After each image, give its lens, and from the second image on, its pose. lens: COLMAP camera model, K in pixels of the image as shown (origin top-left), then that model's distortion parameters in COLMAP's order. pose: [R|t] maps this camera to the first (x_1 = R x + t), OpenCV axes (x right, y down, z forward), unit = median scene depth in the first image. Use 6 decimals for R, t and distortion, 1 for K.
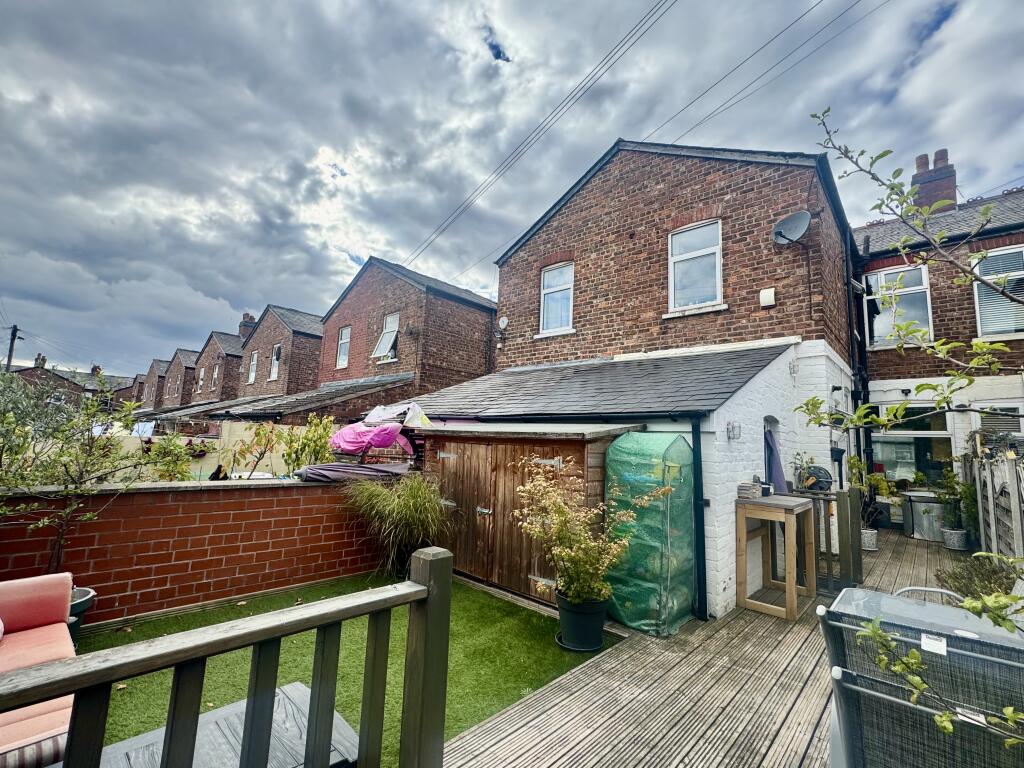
lens RADIAL K [[466.2, 0, 483.9], [0, 466.2, 373.7], [0, 0, 1]] dist [-0.017983, 0.000170]
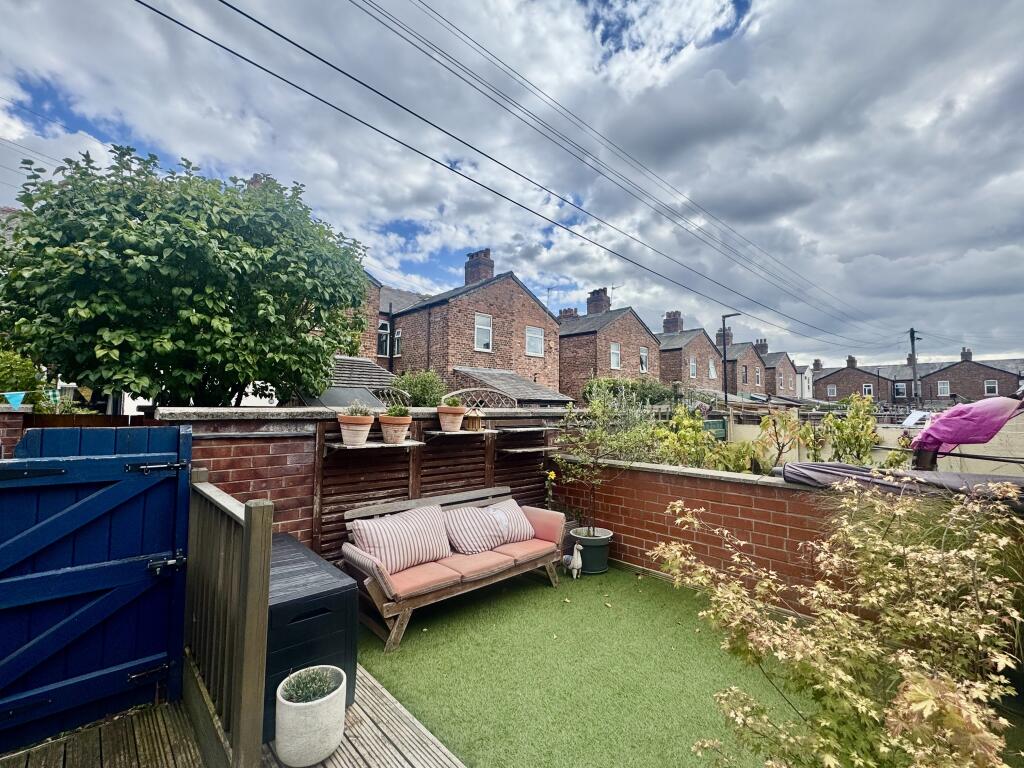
lens RADIAL K [[447.5, 0, 512.0], [0, 447.5, 384.0], [0, 0, 1]] dist [-0.000950, -0.003446]
pose [[-0.038171, -0.091551, -0.995069, 0.361982], [0.122382, 0.987870, -0.095583, 0.076142], [0.991749, -0.125427, -0.026504, 0.531876]]
